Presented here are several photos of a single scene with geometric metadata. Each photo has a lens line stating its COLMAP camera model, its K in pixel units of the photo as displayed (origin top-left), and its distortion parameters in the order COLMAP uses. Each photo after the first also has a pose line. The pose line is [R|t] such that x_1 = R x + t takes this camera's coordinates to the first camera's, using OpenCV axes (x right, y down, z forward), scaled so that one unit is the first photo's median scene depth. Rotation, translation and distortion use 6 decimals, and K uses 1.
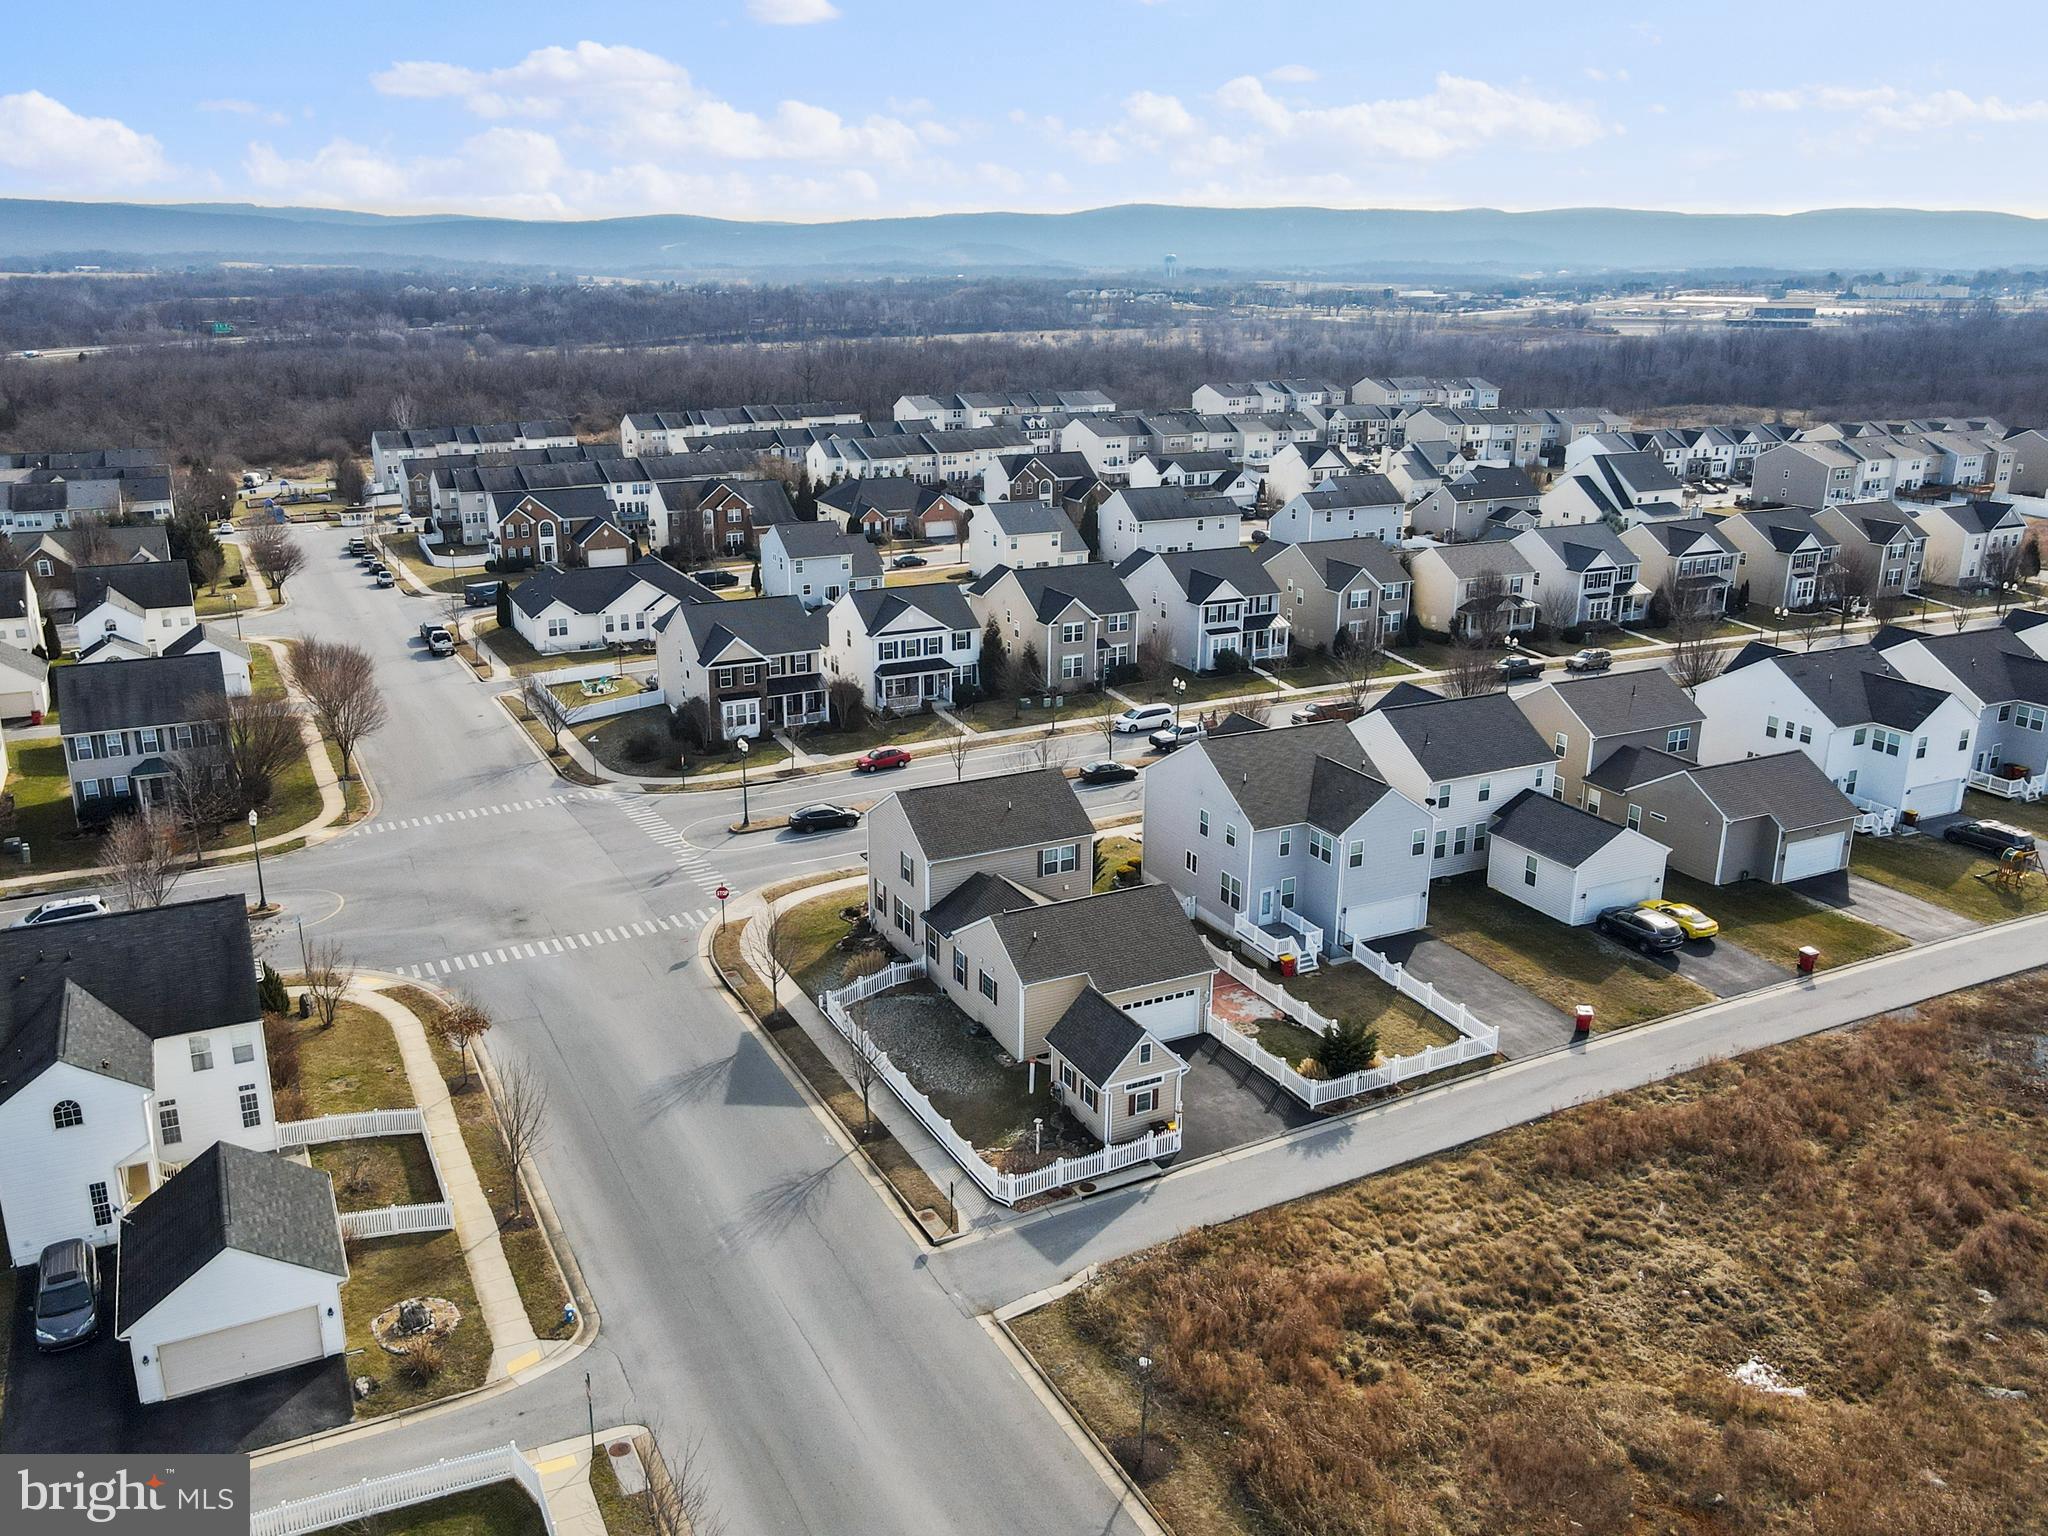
lens RADIAL K [[1625.7, 0, 1022.7], [0, 1625.7, 822.2], [0, 0, 1]] dist [-0.006164, 0.058177]
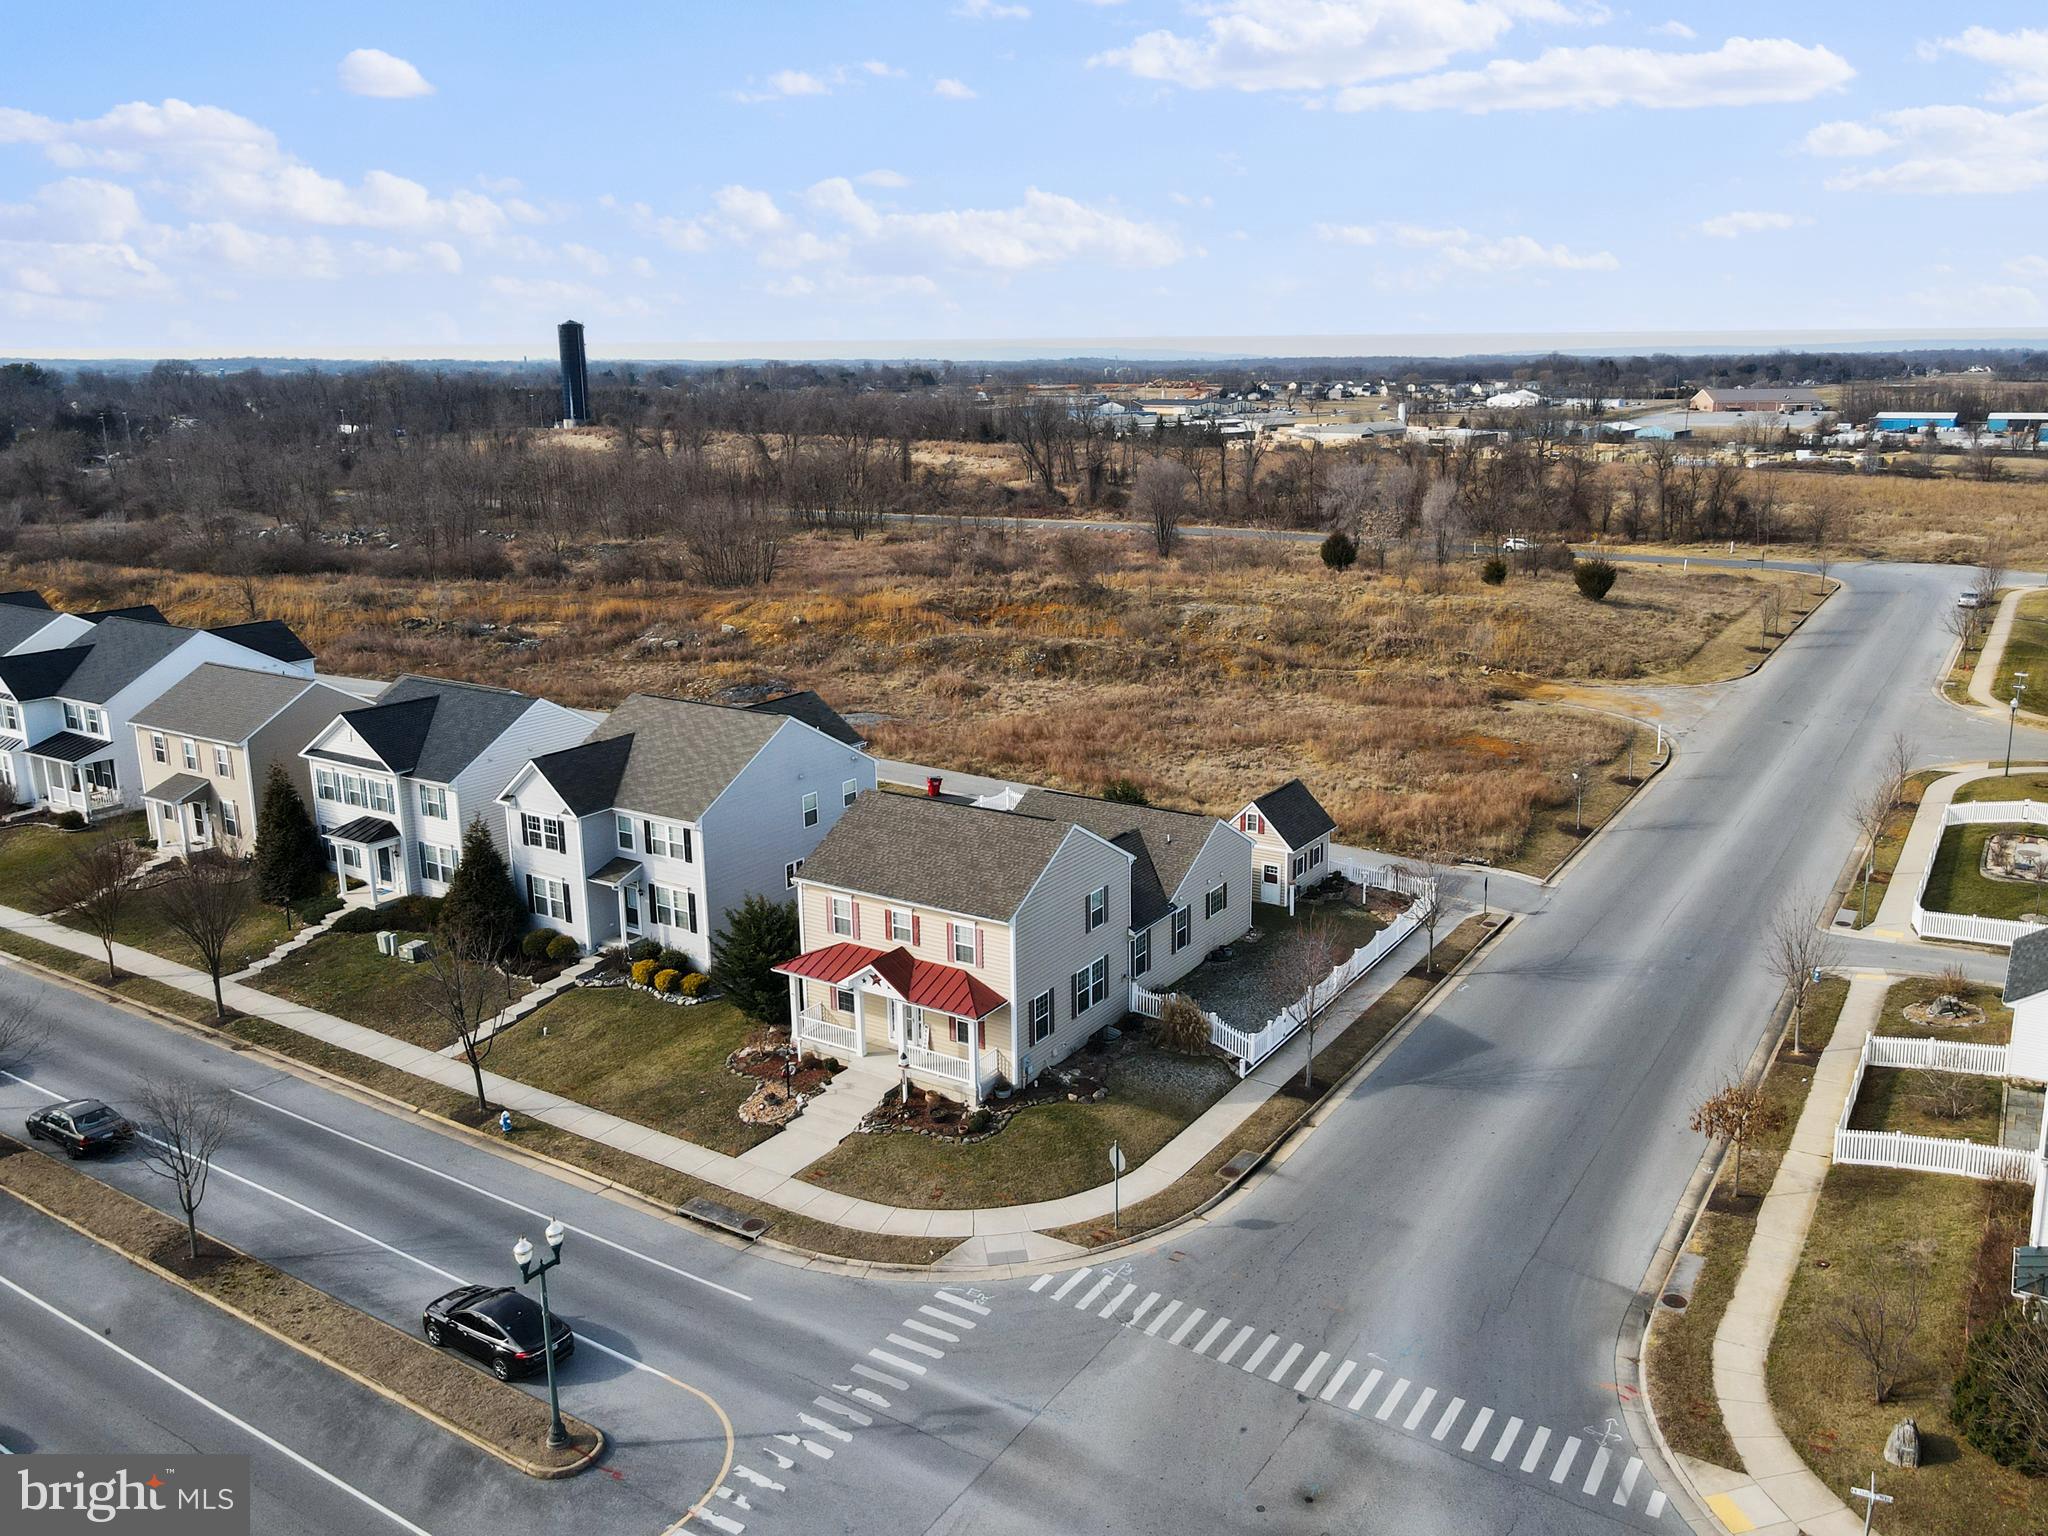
lens RADIAL K [[1539.8, 0, 1143.6], [0, 1539.8, 737.1], [0, 0, 1]] dist [0.011682, 0.007377]
pose [[-0.530211, -0.205678, 0.822540, -0.429163], [0.280448, 0.872980, 0.399068, -0.206975], [-0.800141, 0.442270, -0.405182, 0.836037]]
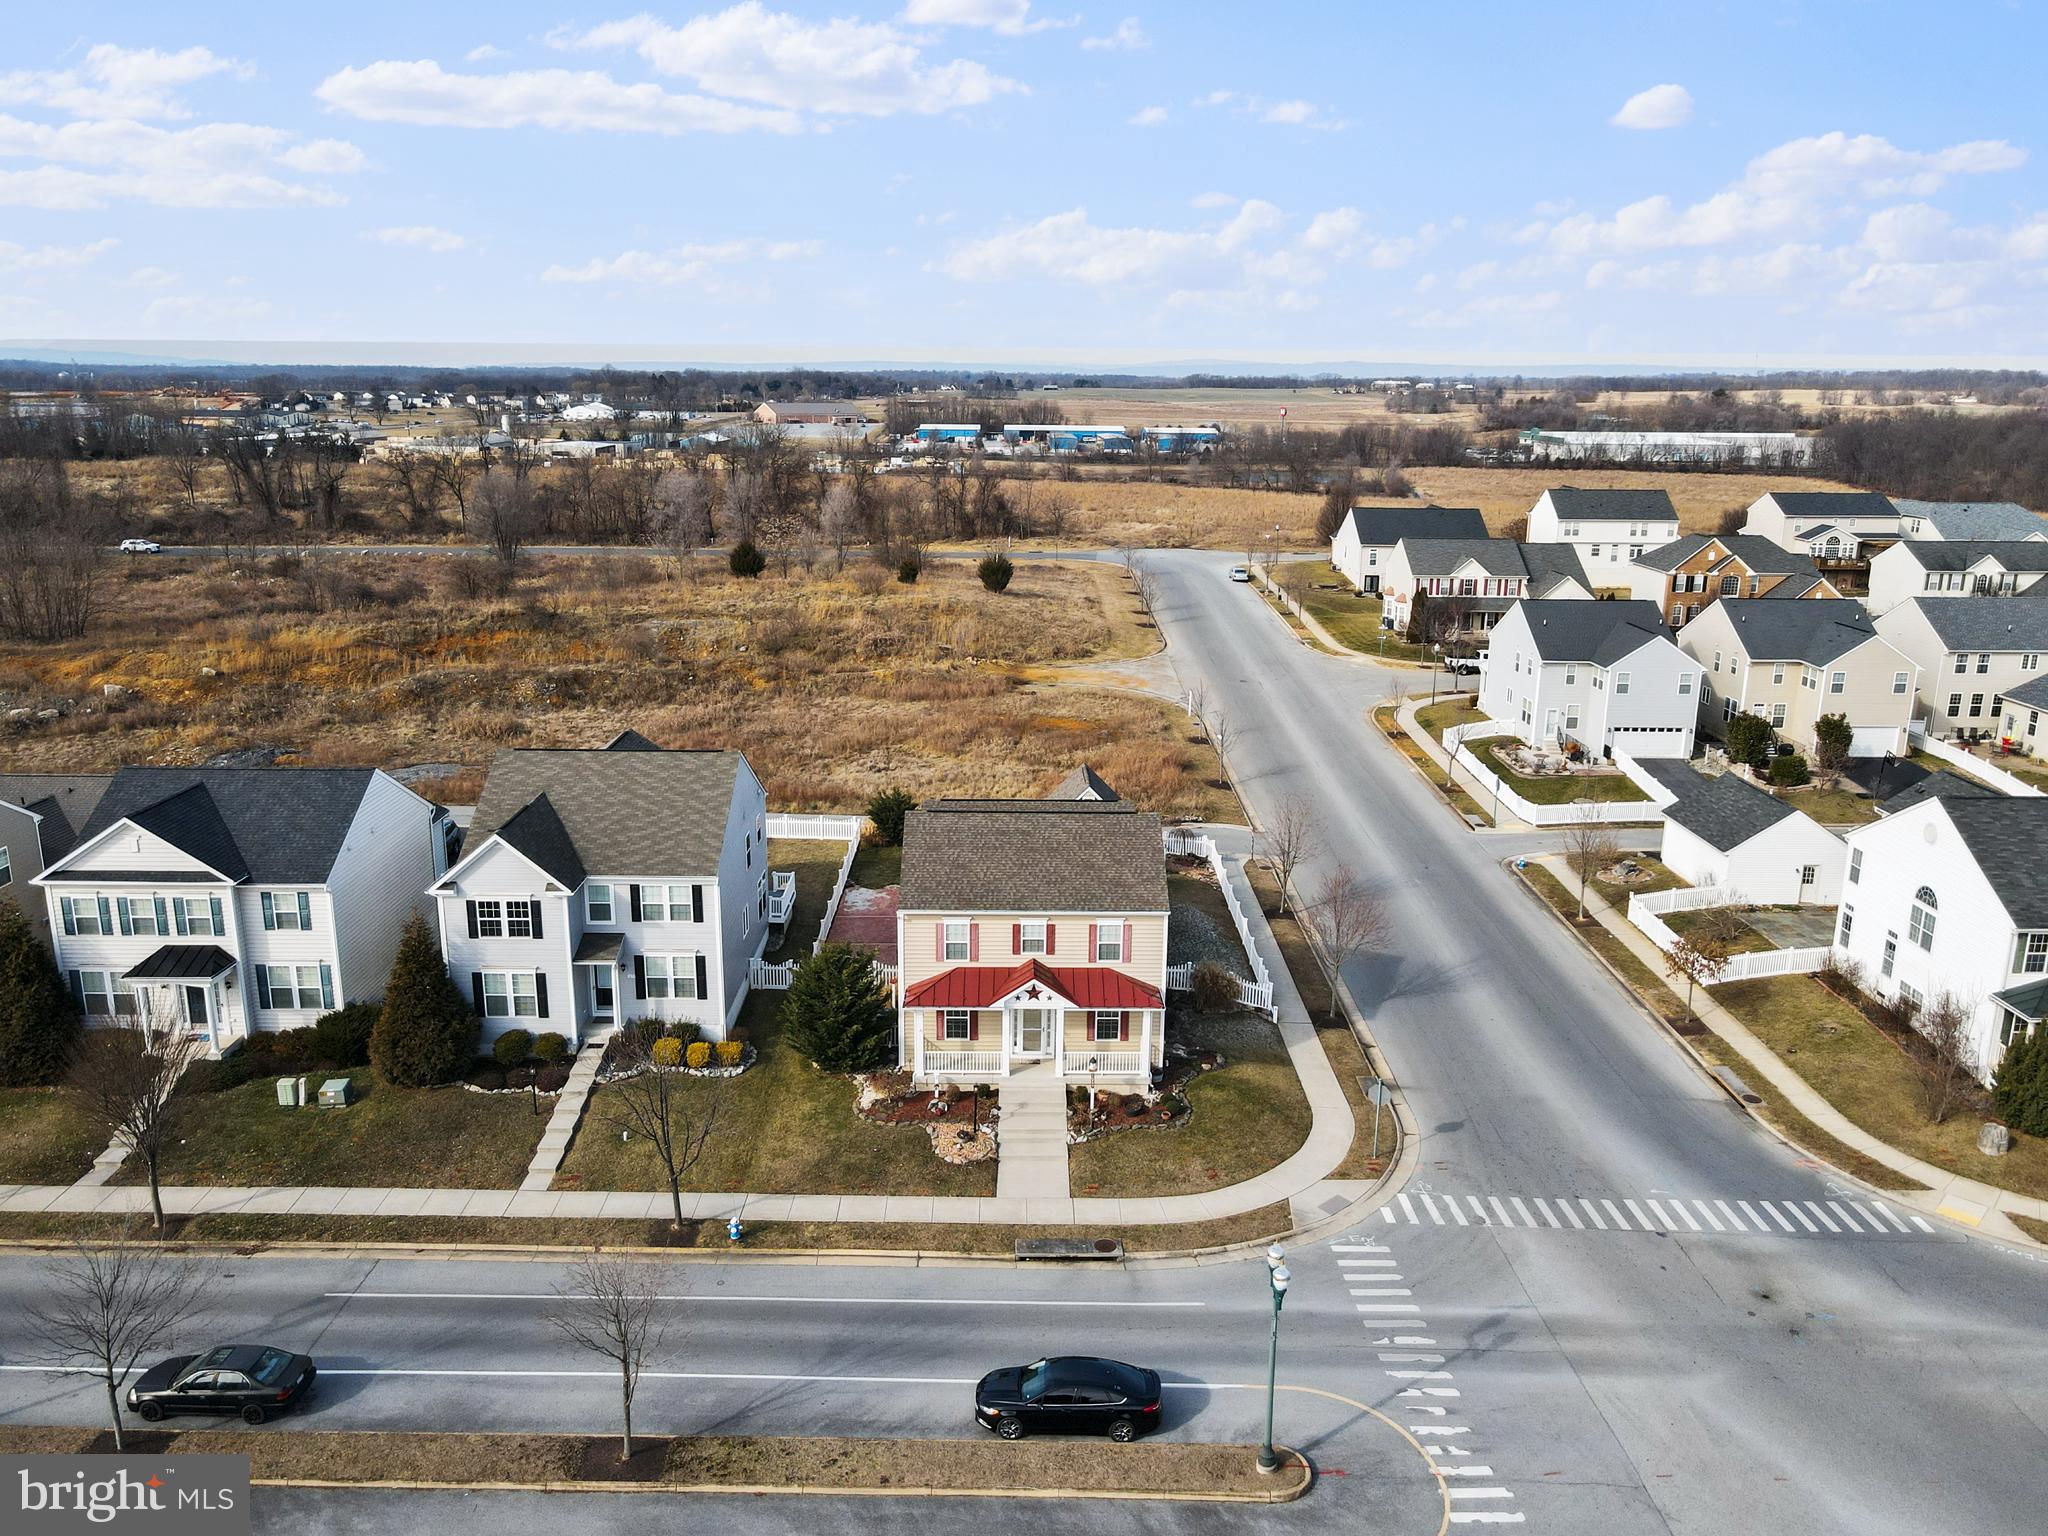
lens RADIAL K [[1470.3, 0, 1010.8], [0, 1470.3, 769.1], [0, 0, 1]] dist [0.003250, 0.032778]
pose [[-0.887287, -0.133060, 0.441608, -0.213089], [0.138098, 0.836908, 0.529636, -0.271621], [-0.440058, 0.530924, -0.724202, 1.023957]]
